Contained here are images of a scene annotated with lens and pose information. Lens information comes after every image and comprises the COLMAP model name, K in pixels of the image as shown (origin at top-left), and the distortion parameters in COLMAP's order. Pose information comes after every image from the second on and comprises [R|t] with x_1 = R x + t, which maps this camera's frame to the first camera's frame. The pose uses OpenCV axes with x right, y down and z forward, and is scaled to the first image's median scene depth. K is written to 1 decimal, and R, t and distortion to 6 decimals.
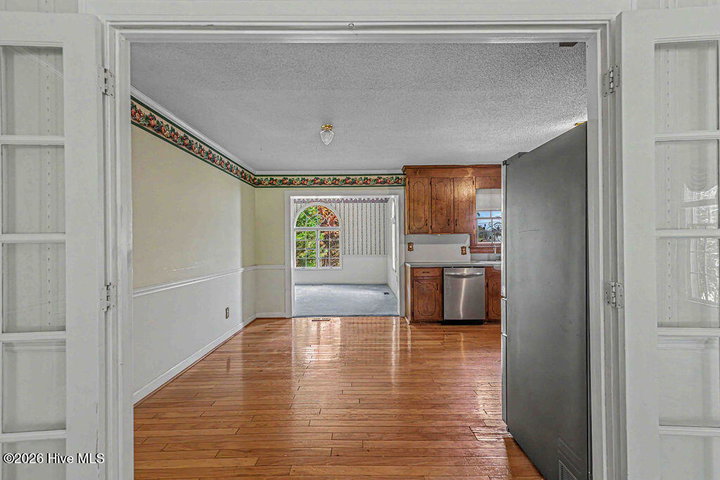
lens RADIAL K [[334.5, 0, 360.0], [0, 334.5, 240.0], [0, 0, 1]] dist [-0.013958, -0.000336]
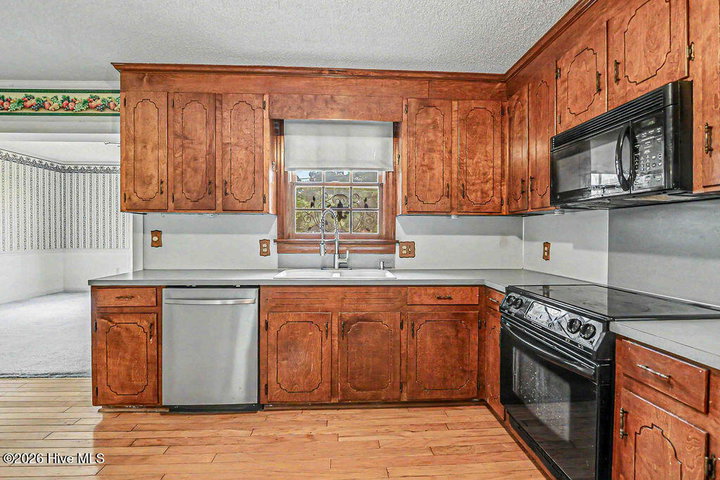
lens RADIAL K [[334.5, 0, 360.0], [0, 334.5, 240.0], [0, 0, 1]] dist [-0.013958, -0.000336]
pose [[0.998064, 0.011887, 0.061046, 0.445806], [-0.012822, 0.999806, 0.014948, 0.011459], [-0.060856, -0.015701, 0.998023, 0.514304]]
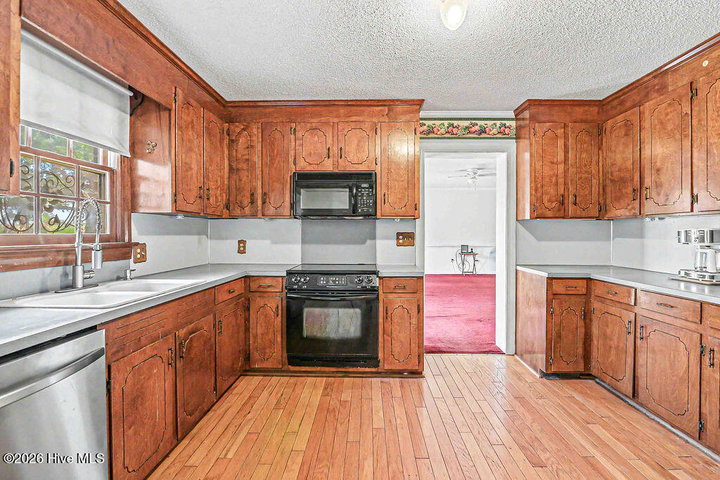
lens RADIAL K [[331.9, 0, 361.4], [0, 331.9, 235.4], [0, 0, 1]] dist [-0.018639, -0.000232]
pose [[0.027320, 0.003087, 0.999622, 0.113185], [0.000844, 0.999995, -0.003111, 0.011747], [-0.999626, 0.000929, 0.027317, 0.736708]]
